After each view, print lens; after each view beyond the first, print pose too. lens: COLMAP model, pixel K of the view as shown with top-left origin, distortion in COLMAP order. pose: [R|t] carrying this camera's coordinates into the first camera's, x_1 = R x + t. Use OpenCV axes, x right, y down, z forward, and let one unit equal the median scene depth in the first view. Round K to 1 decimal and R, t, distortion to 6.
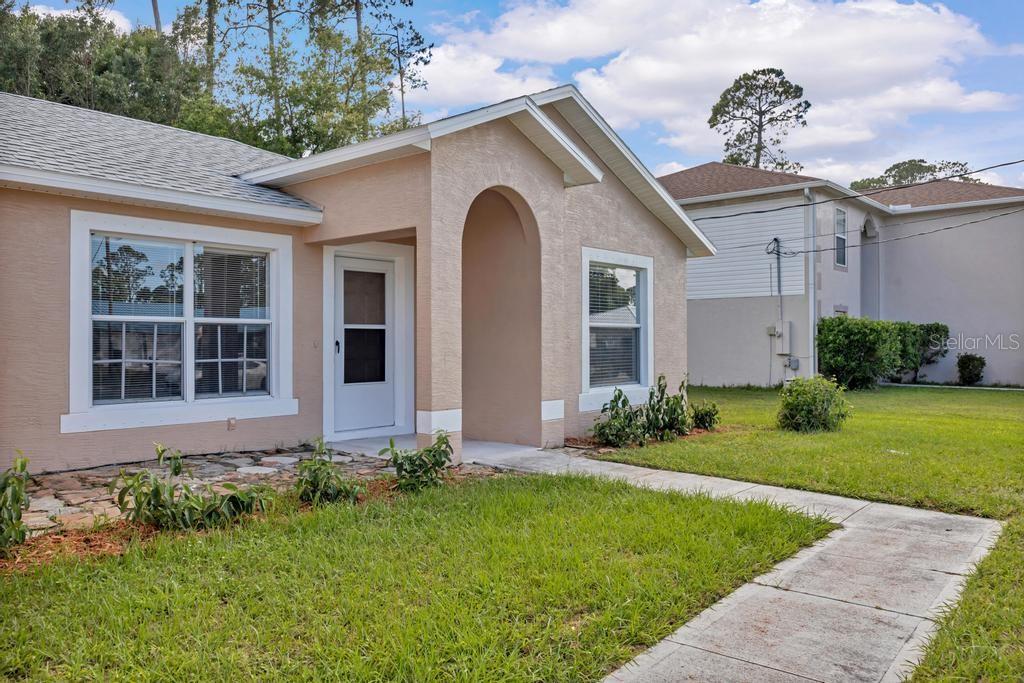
lens RADIAL K [[774.6, 0, 513.4], [0, 774.6, 339.8], [0, 0, 1]] dist [0.004722, 0.000977]
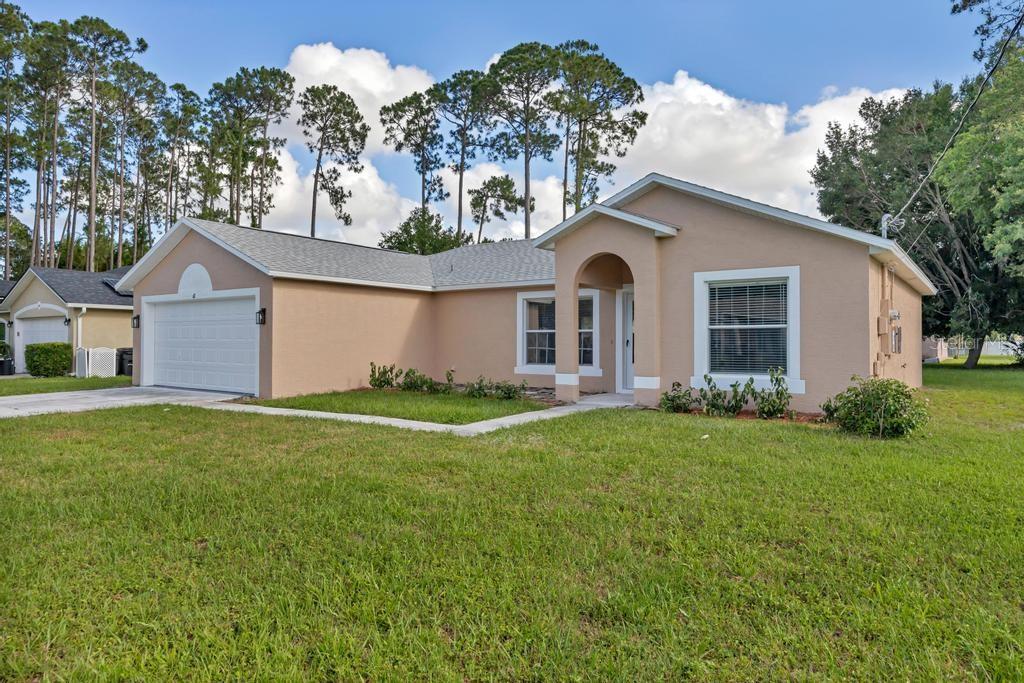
lens RADIAL K [[654.0, 0, 504.9], [0, 654.0, 336.4], [0, 0, 1]] dist [0.000690, -0.008258]
pose [[0.074809, -0.011594, -0.997131, 0.576863], [-0.000751, 0.999931, -0.011683, 0.004920], [0.997198, 0.001623, 0.074795, 0.261608]]
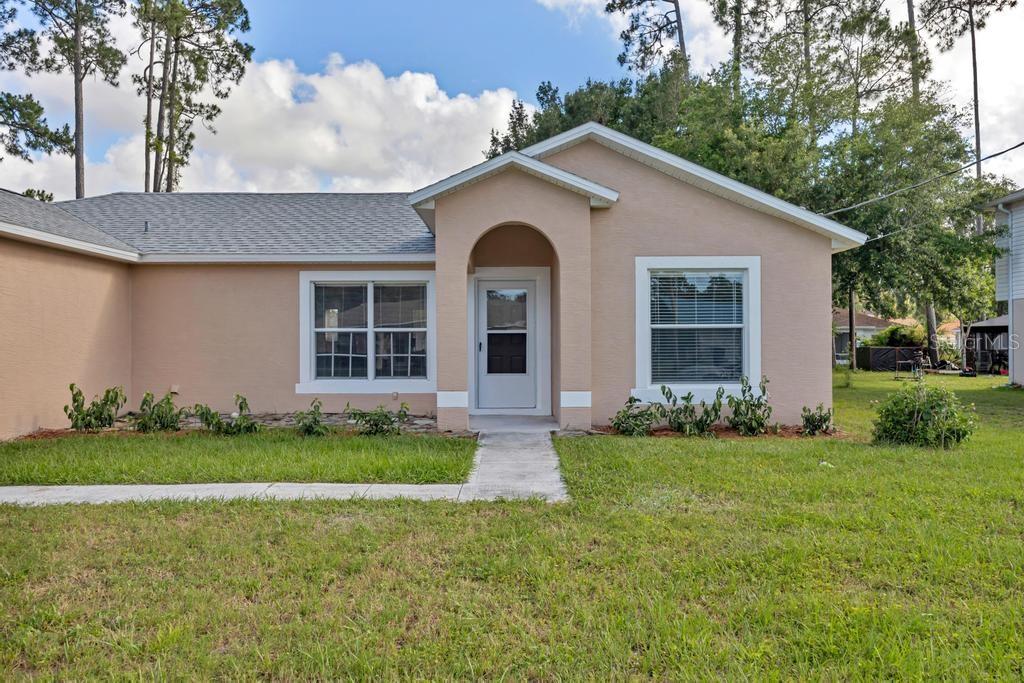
lens RADIAL K [[784.6, 0, 508.7], [0, 784.6, 342.0], [0, 0, 1]] dist [0.008262, -0.016835]
pose [[0.647123, -0.005226, -0.762367, 0.382784], [0.004772, 0.999985, -0.002803, 0.002172], [0.762370, -0.001824, 0.647138, 0.060643]]
